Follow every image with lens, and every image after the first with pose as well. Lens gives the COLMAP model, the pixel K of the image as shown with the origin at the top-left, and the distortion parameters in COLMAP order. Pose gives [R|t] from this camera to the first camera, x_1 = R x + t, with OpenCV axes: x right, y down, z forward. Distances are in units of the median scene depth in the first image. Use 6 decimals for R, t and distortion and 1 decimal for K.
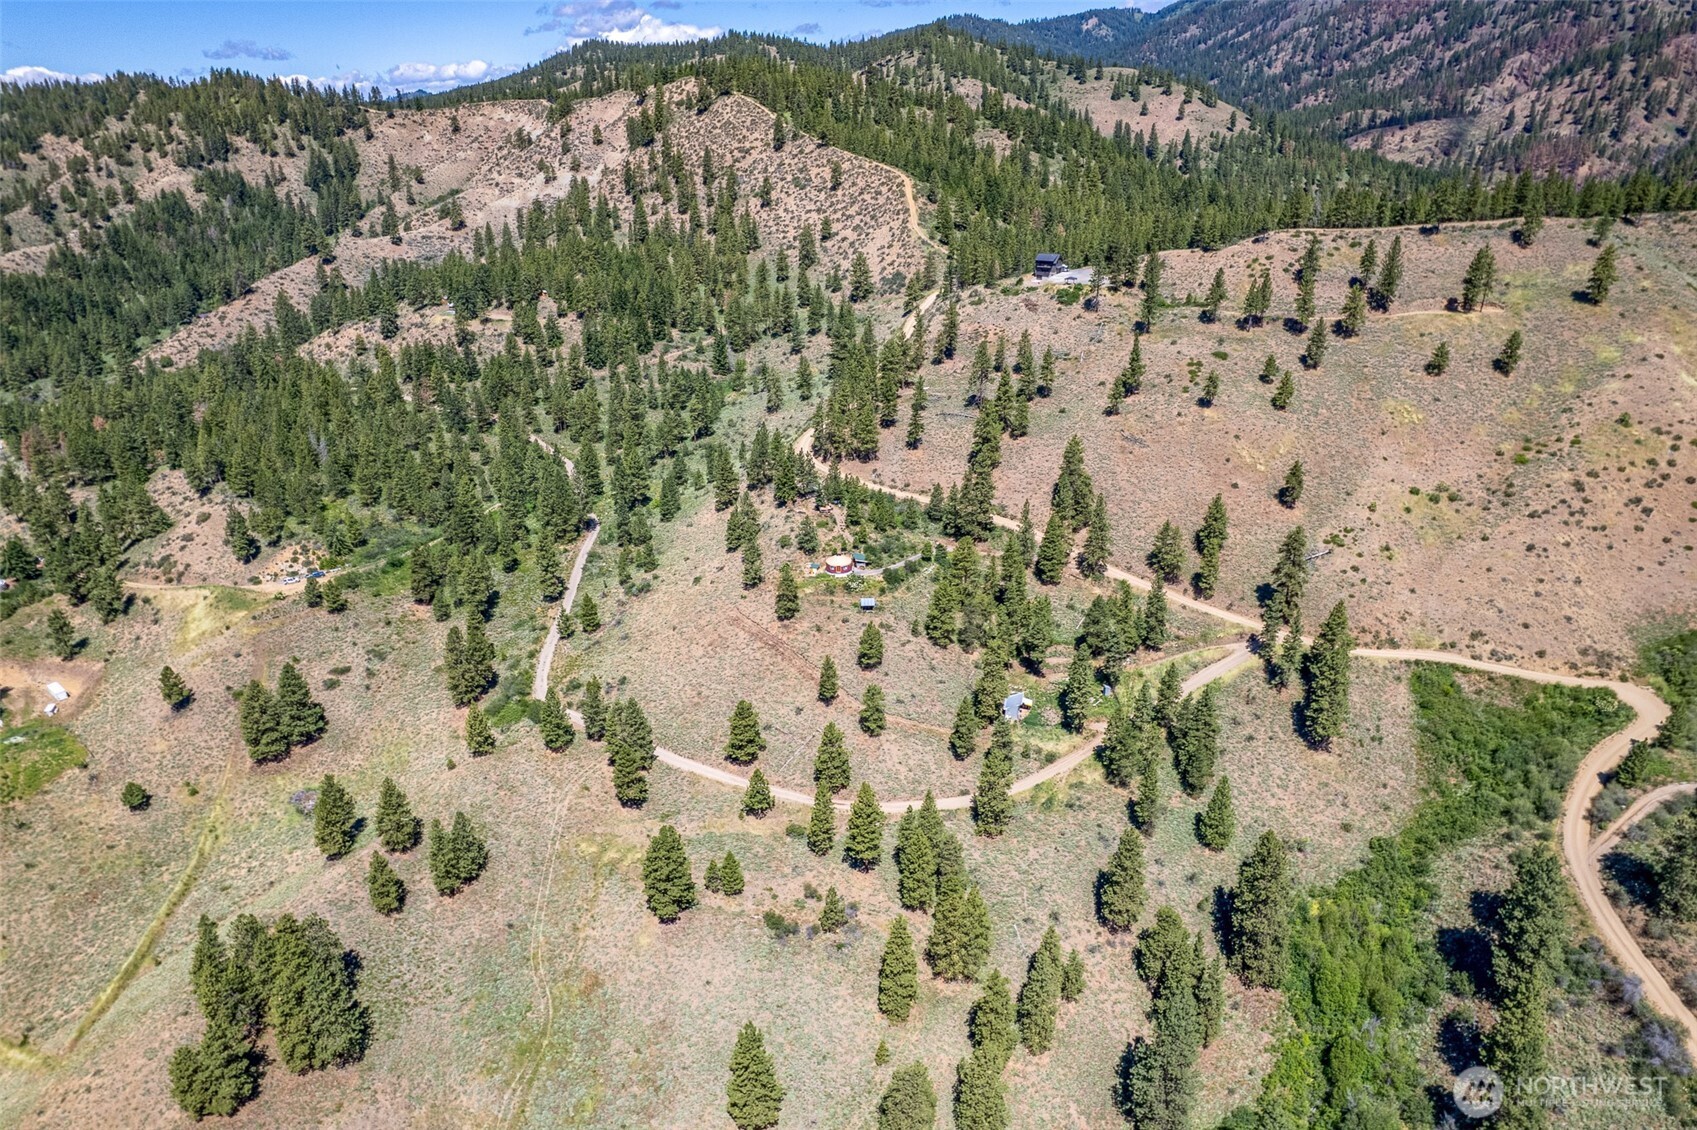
lens RADIAL K [[1108.4, 0, 848.5], [0, 1108.4, 565.0], [0, 0, 1]] dist [-0.075103, 0.070682]
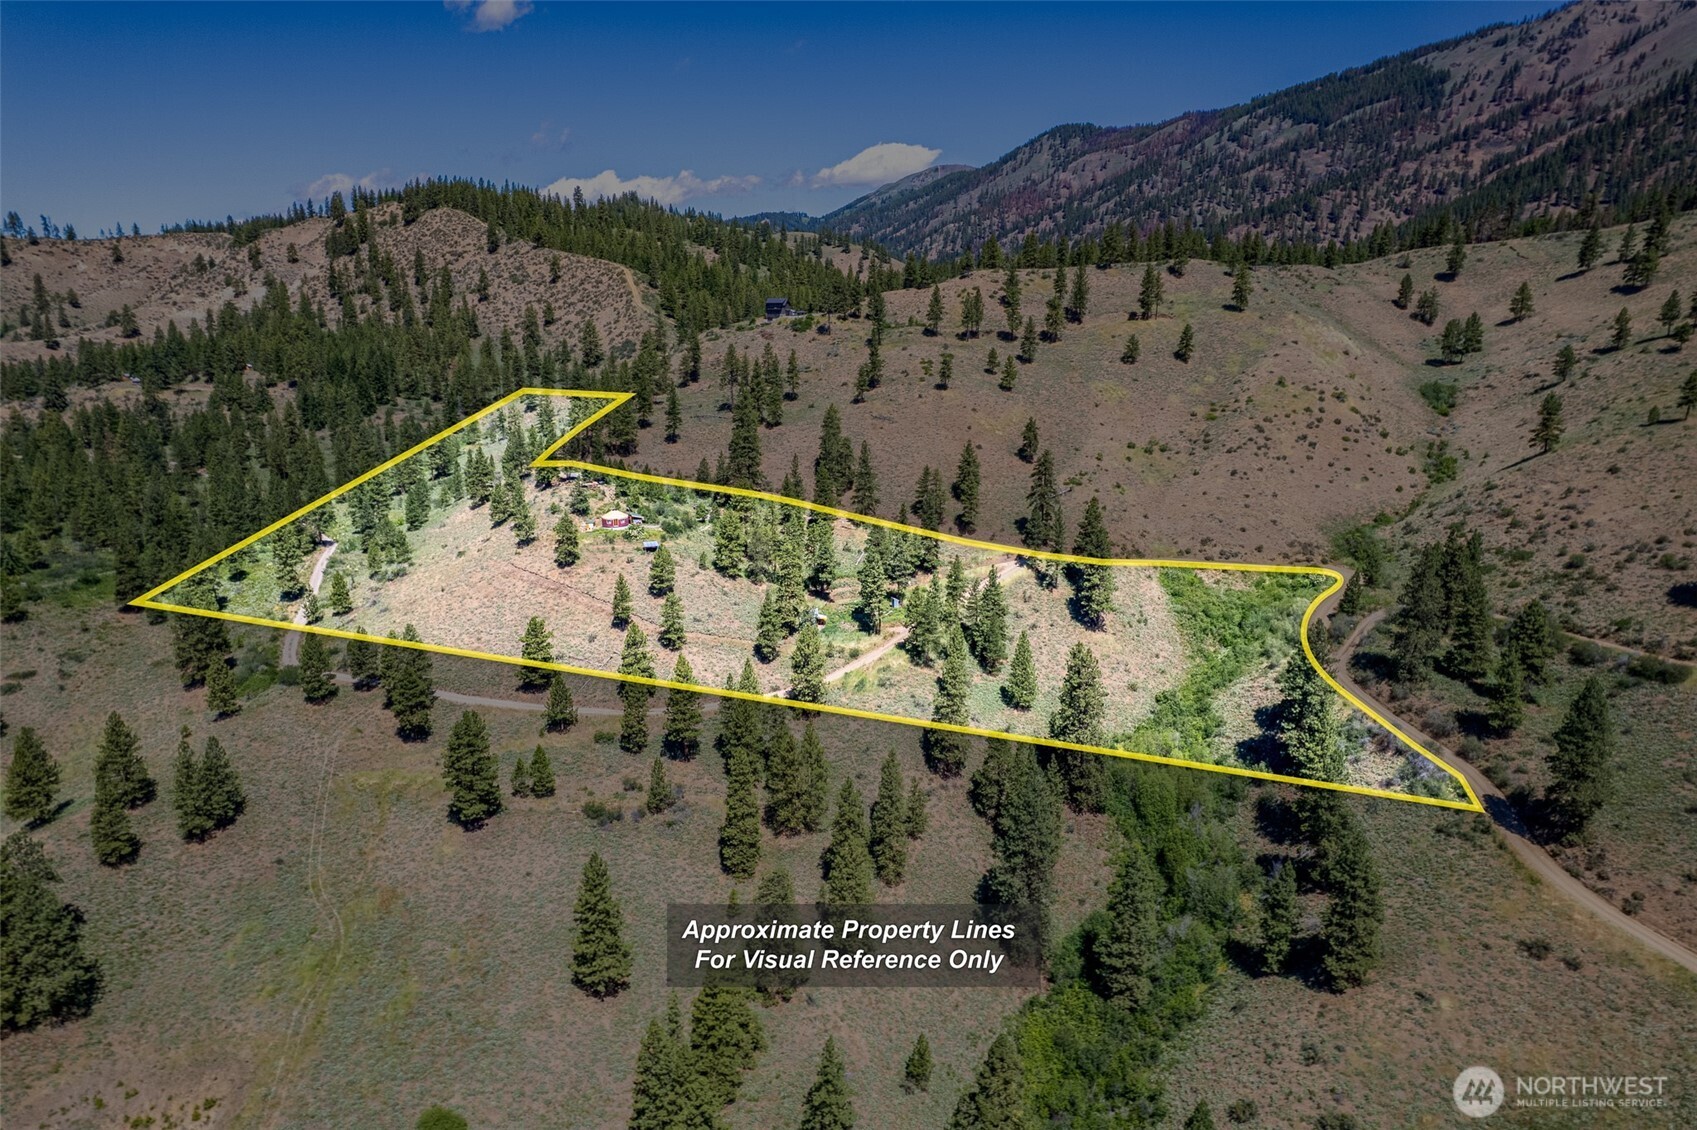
lens RADIAL K [[1108.4, 0, 848.5], [0, 1108.4, 565.0], [0, 0, 1]] dist [-0.075103, 0.070682]
pose [[0.961454, -0.051167, 0.270164, -0.064642], [0.099174, 0.980930, -0.167157, 0.188326], [-0.256459, 0.187507, 0.948193, 0.021228]]
